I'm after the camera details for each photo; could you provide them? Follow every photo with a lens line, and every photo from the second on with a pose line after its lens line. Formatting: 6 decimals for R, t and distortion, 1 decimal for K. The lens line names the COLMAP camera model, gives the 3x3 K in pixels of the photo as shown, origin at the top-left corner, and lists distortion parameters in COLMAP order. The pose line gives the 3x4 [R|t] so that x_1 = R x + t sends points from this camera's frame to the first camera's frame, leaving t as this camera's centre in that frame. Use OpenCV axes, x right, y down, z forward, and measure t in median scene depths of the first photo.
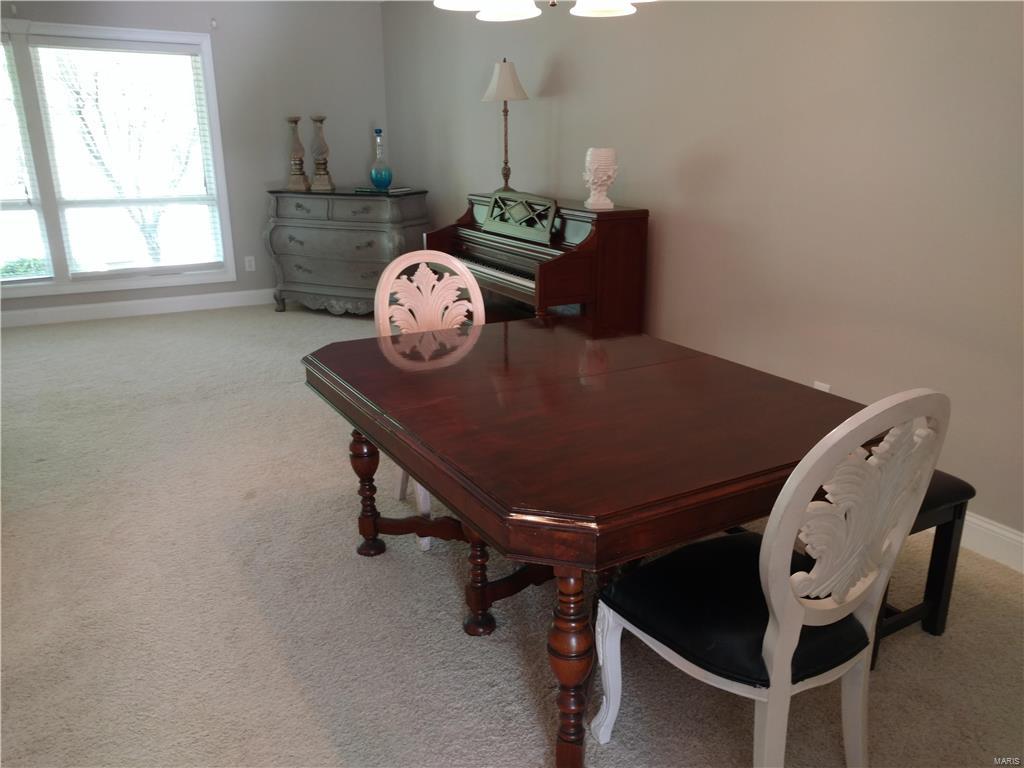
lens RADIAL K [[815.5, 0, 488.6], [0, 815.5, 389.5], [0, 0, 1]] dist [0.033080, 0.008314]
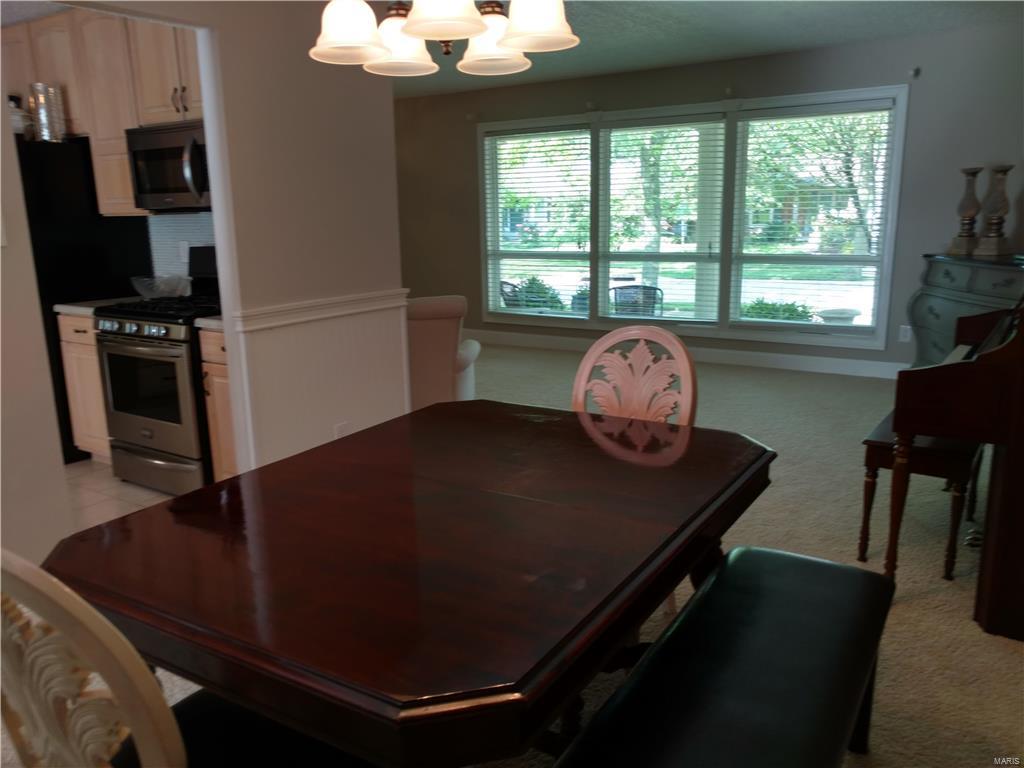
lens RADIAL K [[791.4, 0, 491.5], [0, 791.4, 382.6], [0, 0, 1]] dist [0.044930, -0.009799]
pose [[0.471852, 0.183290, -0.862415, 0.562513], [-0.241431, 0.967626, 0.073557, -0.129224], [0.847978, 0.173506, 0.500829, 0.432921]]
